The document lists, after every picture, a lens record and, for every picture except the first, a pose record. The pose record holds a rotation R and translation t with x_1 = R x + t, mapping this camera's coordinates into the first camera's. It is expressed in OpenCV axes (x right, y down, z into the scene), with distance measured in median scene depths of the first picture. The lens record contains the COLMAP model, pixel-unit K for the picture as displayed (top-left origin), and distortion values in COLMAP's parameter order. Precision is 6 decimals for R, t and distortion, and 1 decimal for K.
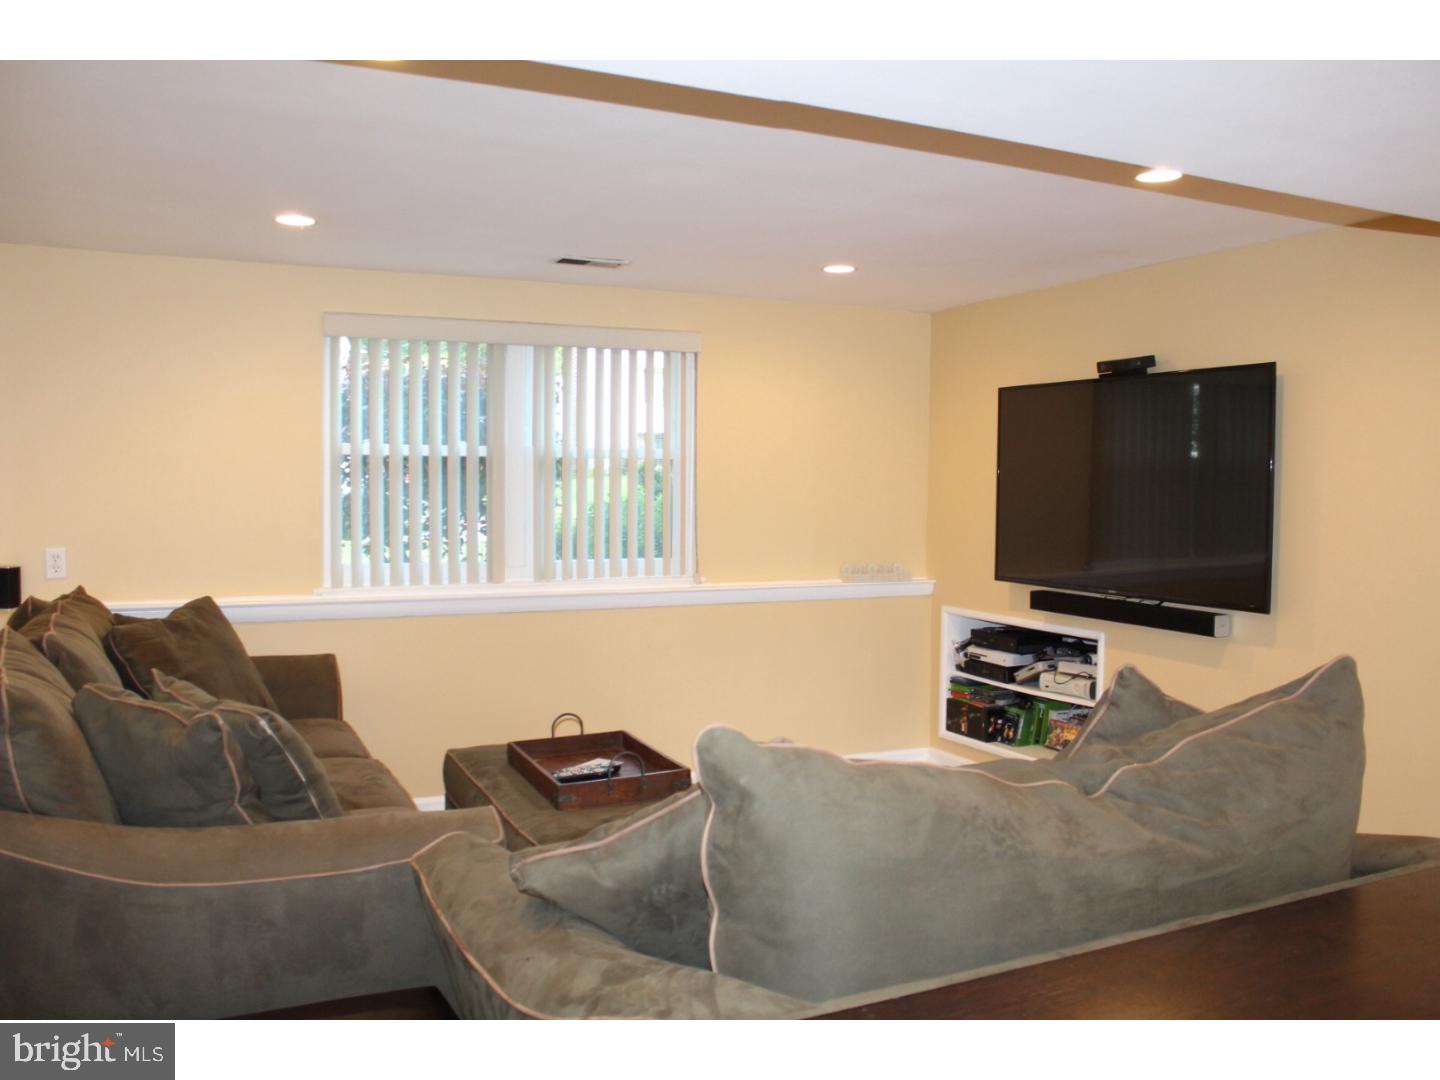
lens RADIAL K [[1194.8, 0, 720.0], [0, 1194.8, 540.0], [0, 0, 1]] dist [-0.163316, 0.140116]
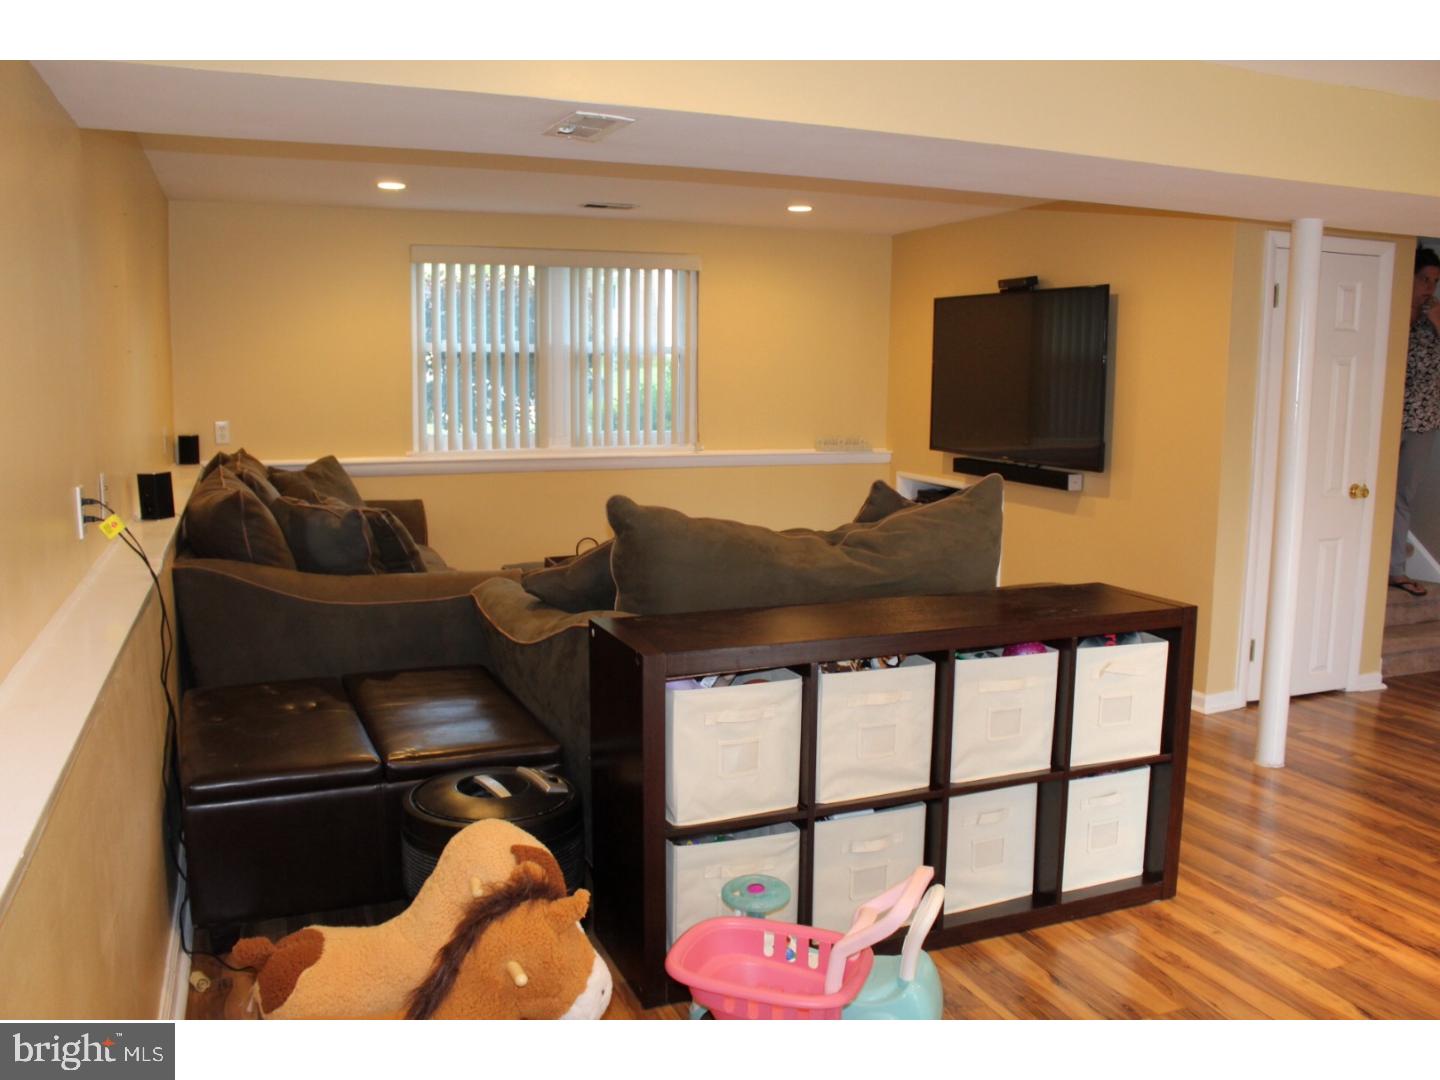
lens RADIAL K [[1194.8, 0, 720.0], [0, 1194.8, 540.0], [0, 0, 1]] dist [-0.163316, 0.140116]
pose [[0.997851, 0.011230, -0.064547, 0.101708], [-0.005199, 0.995667, 0.092846, 0.014746], [0.065310, -0.092311, 0.993586, -0.333722]]
